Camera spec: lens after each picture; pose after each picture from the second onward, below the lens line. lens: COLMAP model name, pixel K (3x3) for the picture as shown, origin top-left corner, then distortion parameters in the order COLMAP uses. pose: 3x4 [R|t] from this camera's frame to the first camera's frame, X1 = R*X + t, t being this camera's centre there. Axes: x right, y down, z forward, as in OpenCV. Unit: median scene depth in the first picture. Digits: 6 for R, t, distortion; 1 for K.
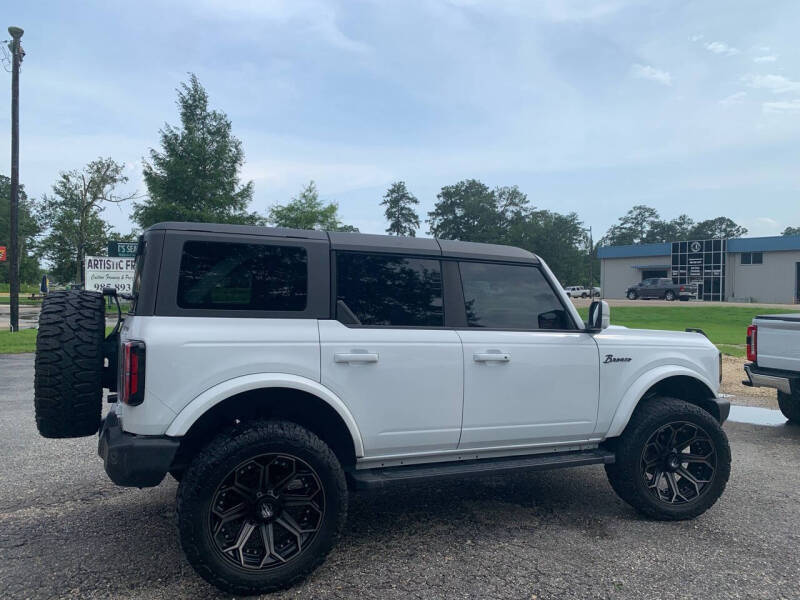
lens RADIAL K [[602.7, 0, 400.0], [0, 602.7, 300.0], [0, 0, 1]] dist [0.042134, -0.056995]
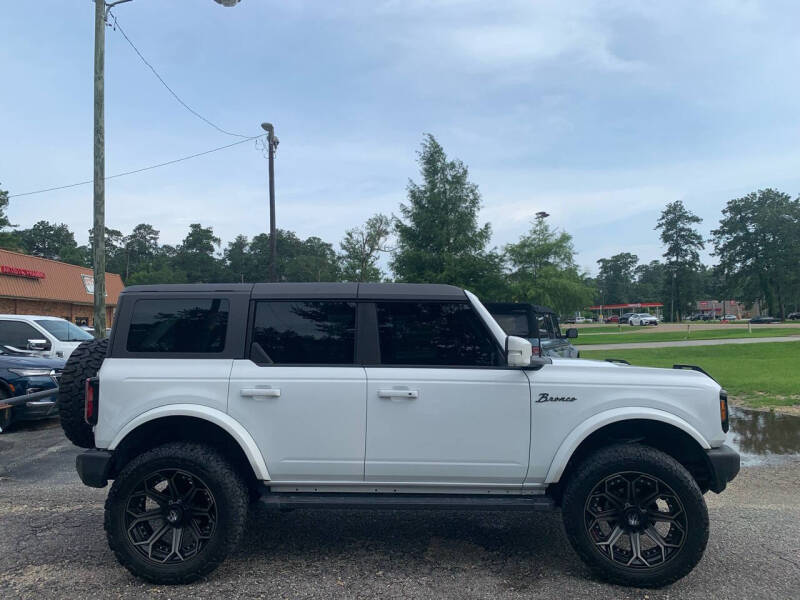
lens RADIAL K [[602.7, 0, 400.0], [0, 602.7, 300.0], [0, 0, 1]] dist [0.042134, -0.056995]
pose [[0.898583, -0.050277, -0.435914, 0.497854], [0.025338, 0.997702, -0.062841, -0.001087], [0.438071, 0.045422, 0.897792, 0.048245]]
